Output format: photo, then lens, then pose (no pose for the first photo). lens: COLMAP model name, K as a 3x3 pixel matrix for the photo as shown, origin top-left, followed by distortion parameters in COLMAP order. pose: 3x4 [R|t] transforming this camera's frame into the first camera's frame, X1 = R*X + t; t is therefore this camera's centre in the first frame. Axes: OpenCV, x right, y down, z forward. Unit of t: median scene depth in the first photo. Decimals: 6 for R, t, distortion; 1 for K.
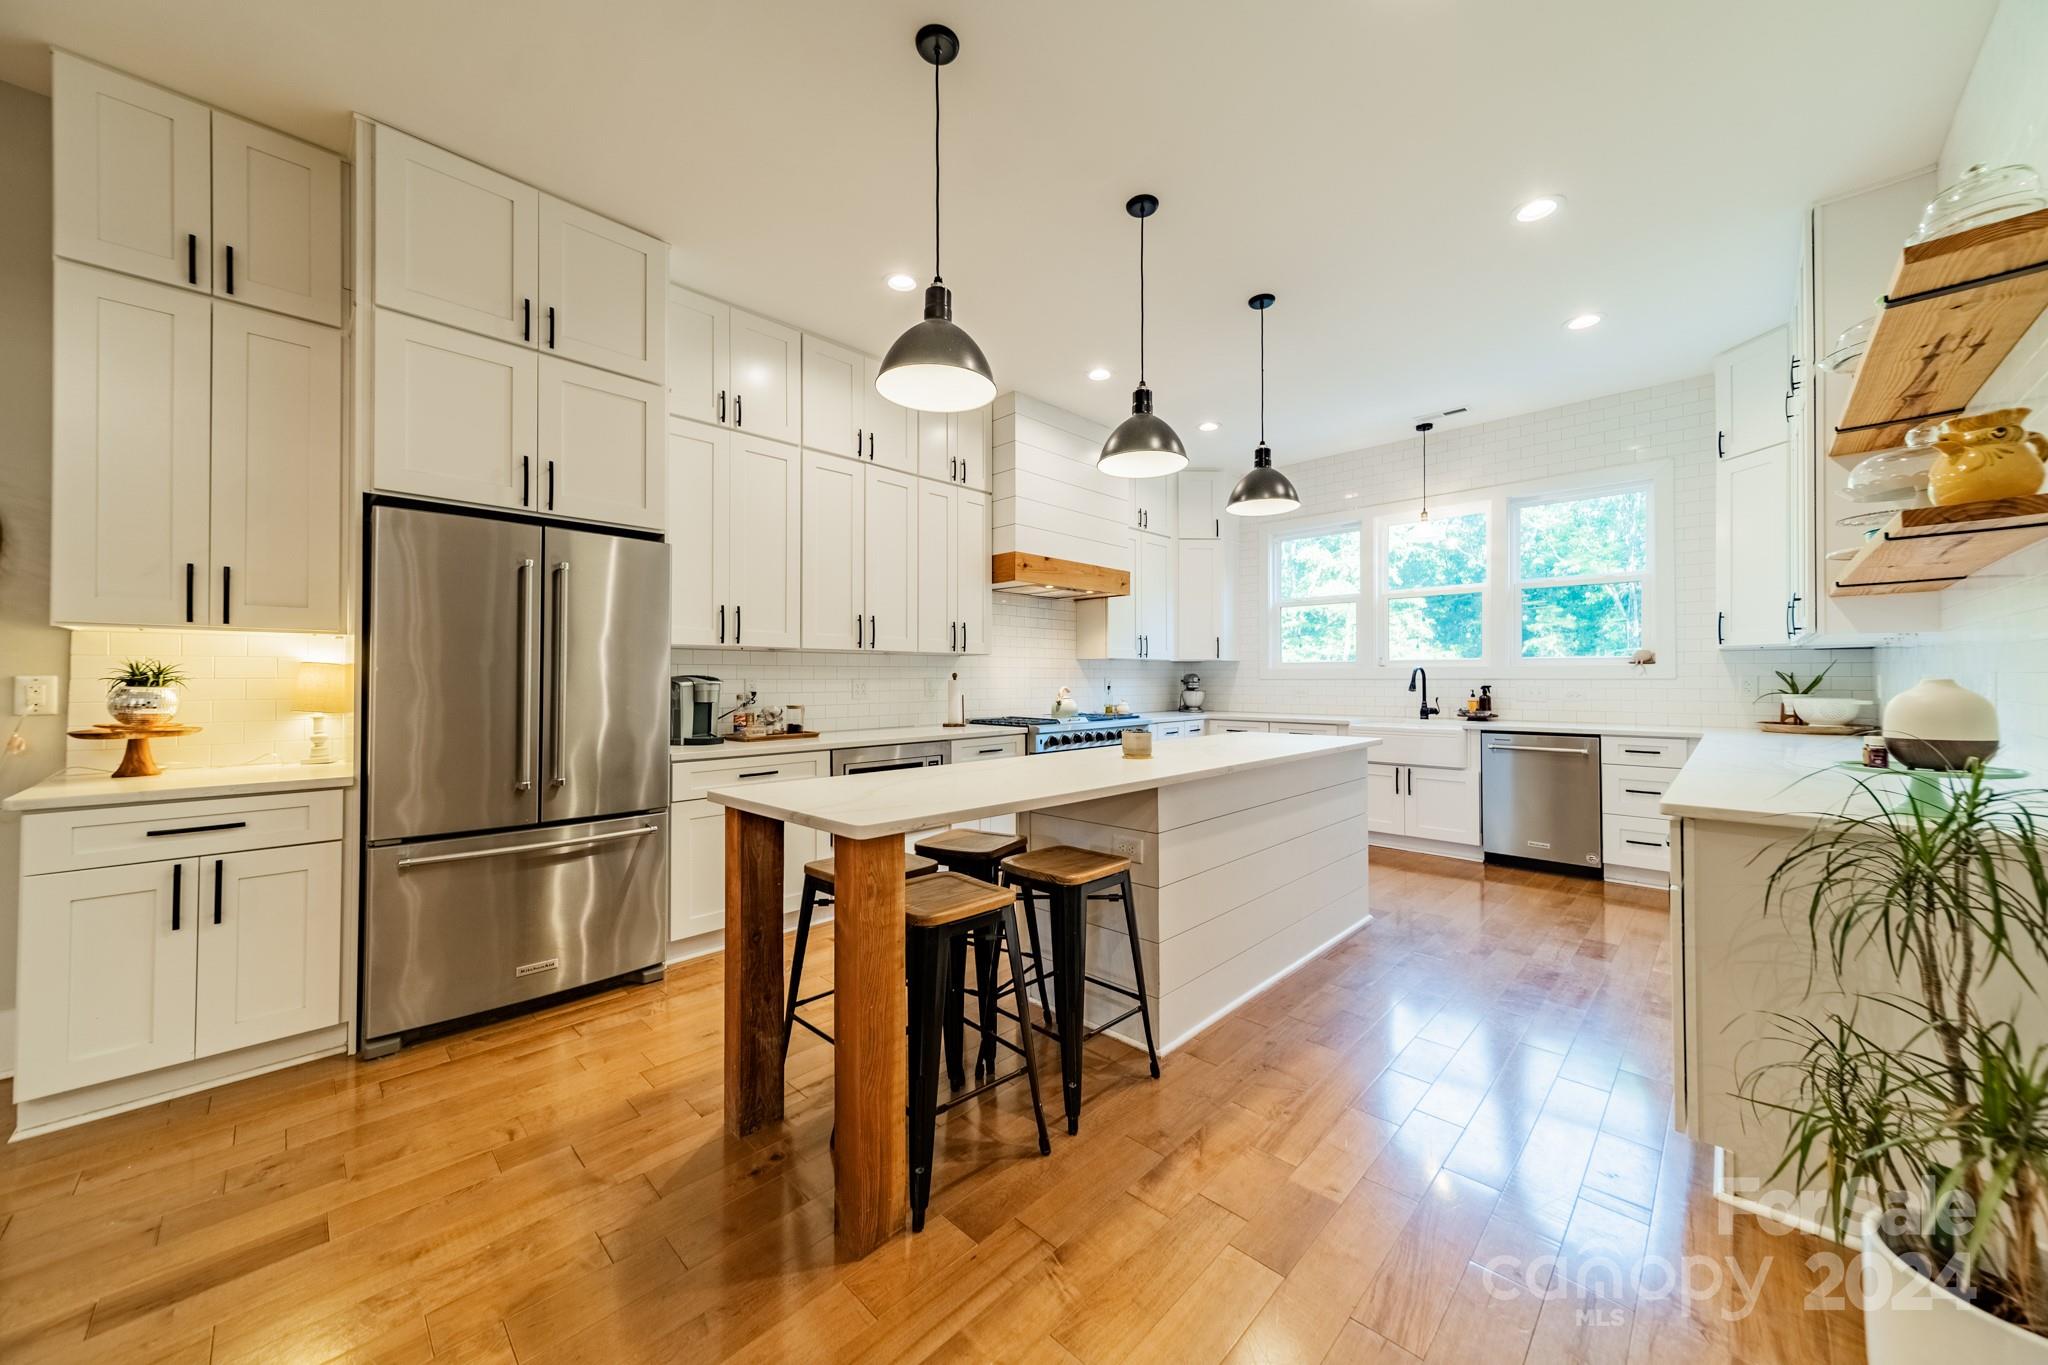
lens RADIAL K [[727.1, 0, 1028.4], [0, 727.1, 675.0], [0, 0, 1]] dist [0.007932, -0.000440]
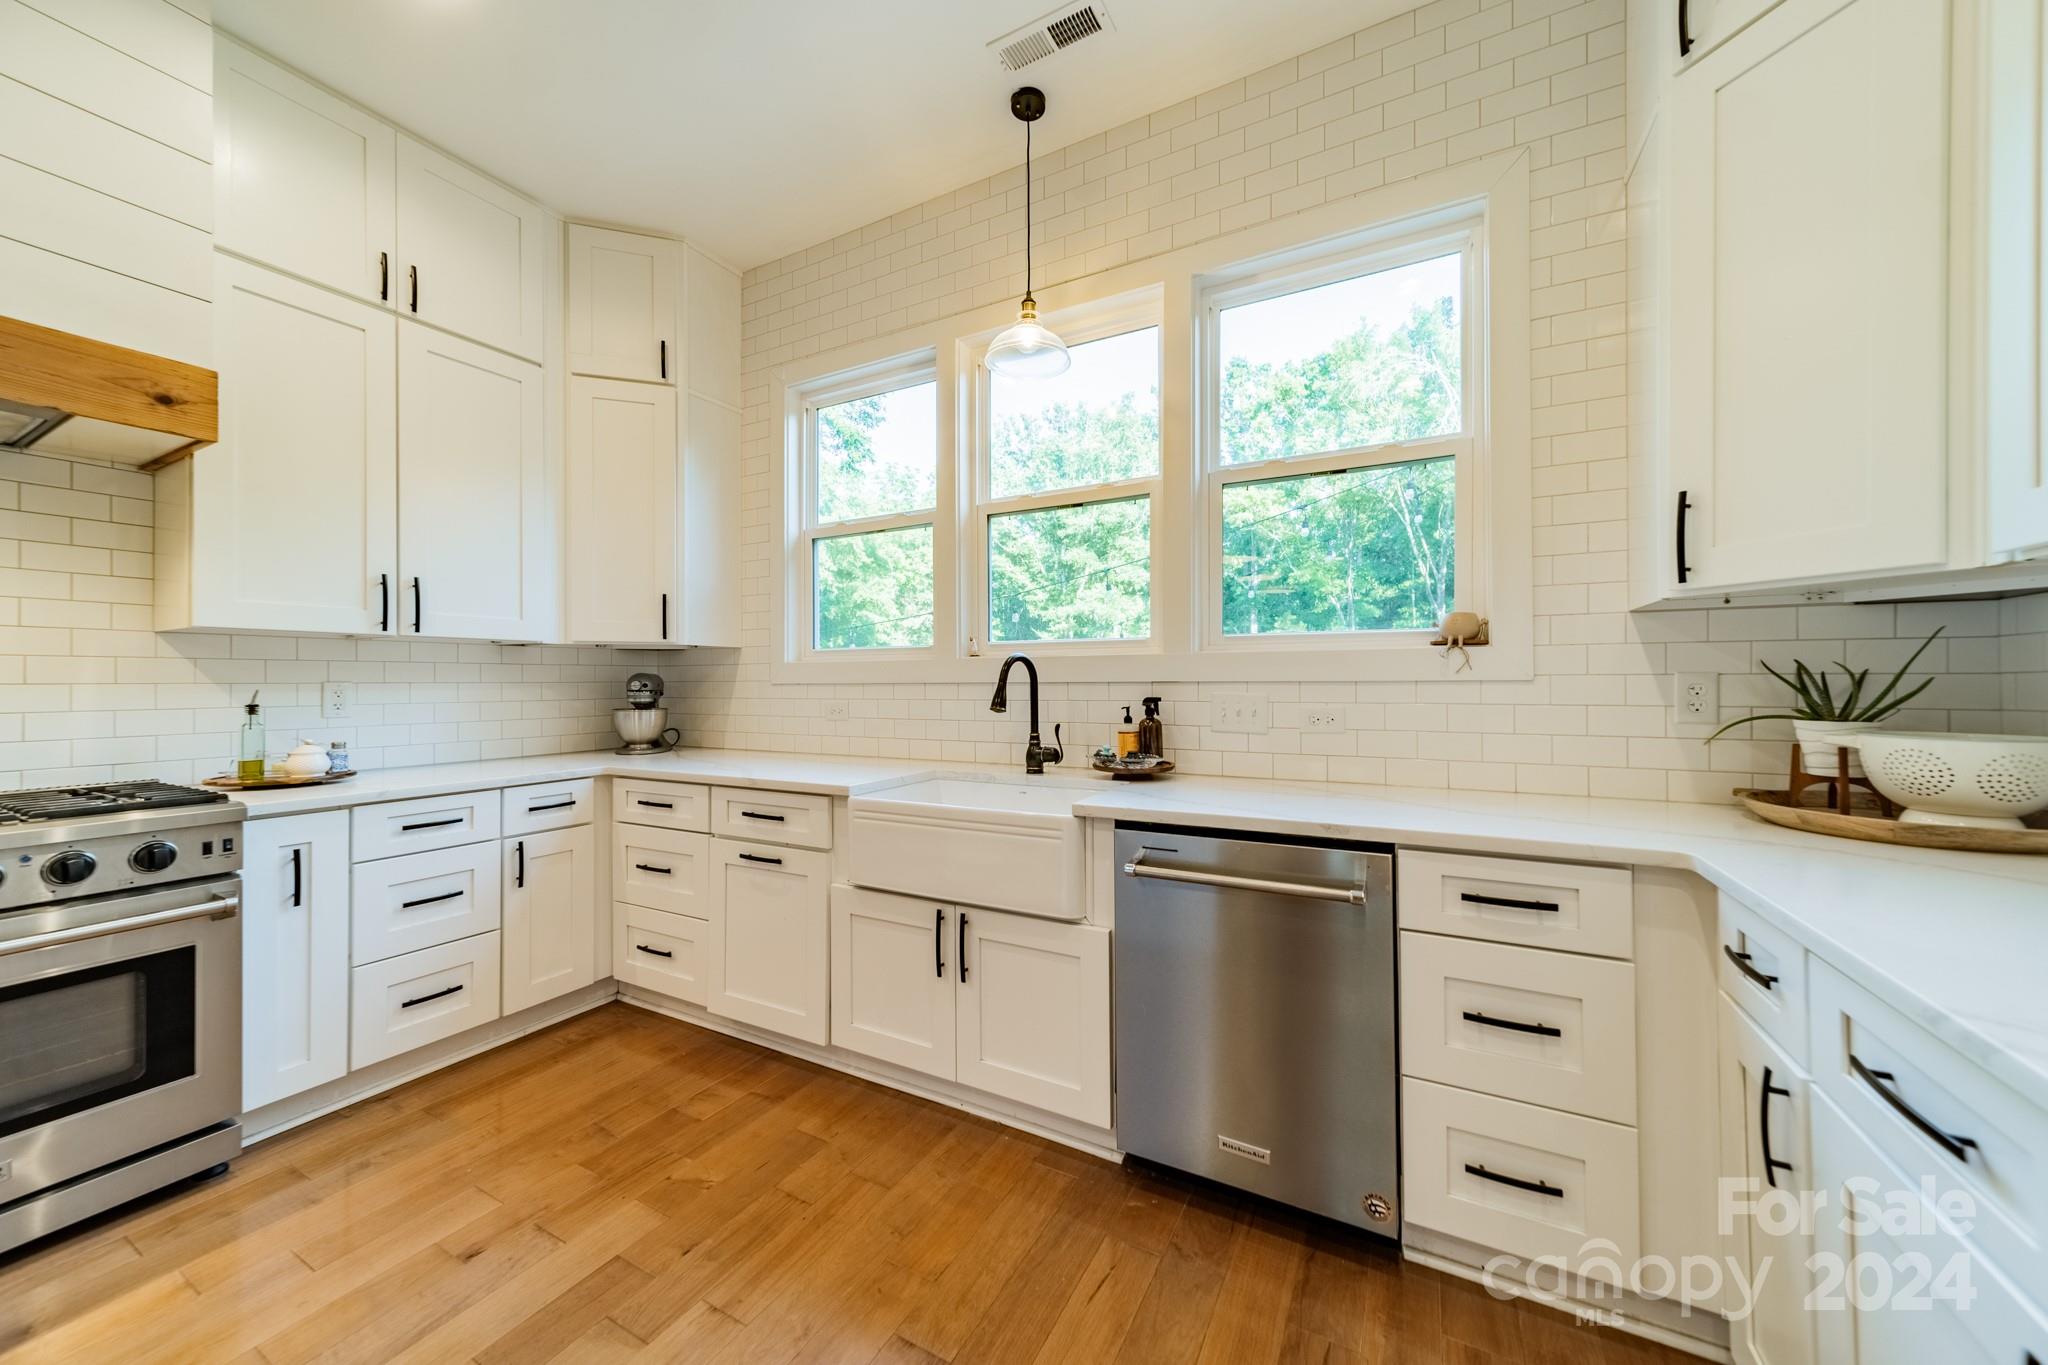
lens RADIAL K [[727.1, 0, 1025.0], [0, 727.1, 682.1], [0, 0, 1]] dist [0.007932, -0.000440]
pose [[0.962298, -0.002781, 0.271983, 0.420547], [0.001570, 0.999988, 0.004670, 0.002731], [-0.271993, -0.004067, 0.962291, 0.577494]]
